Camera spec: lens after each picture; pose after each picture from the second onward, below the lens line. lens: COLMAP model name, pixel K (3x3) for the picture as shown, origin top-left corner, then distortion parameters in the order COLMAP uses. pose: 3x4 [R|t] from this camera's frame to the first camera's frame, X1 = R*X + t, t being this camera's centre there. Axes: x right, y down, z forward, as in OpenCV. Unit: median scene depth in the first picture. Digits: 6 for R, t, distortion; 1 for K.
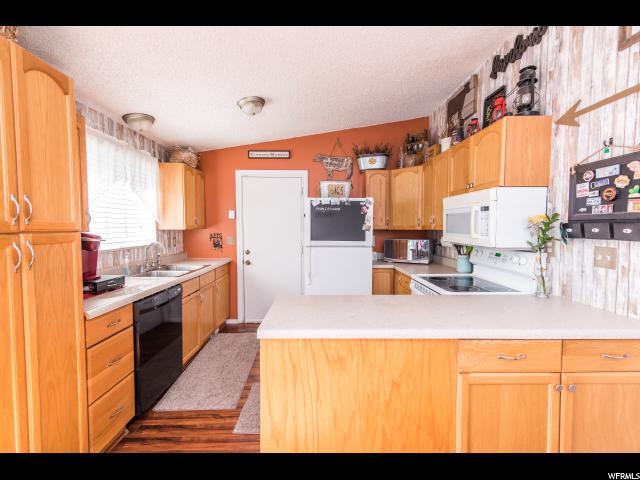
lens RADIAL K [[294.4, 0, 320.2], [0, 294.4, 239.7], [0, 0, 1]] dist [0.020697, -0.000063]
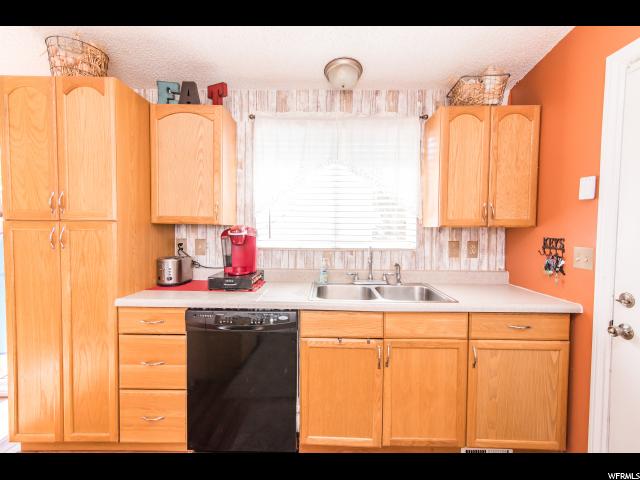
lens RADIAL K [[294.4, 0, 320.2], [0, 294.4, 241.4], [0, 0, 1]] dist [0.020697, -0.000063]
pose [[-0.028537, 0.046039, -0.998532, 0.128924], [-0.055160, 0.997344, 0.047561, -0.026080], [0.998070, 0.056436, -0.025922, 0.983408]]
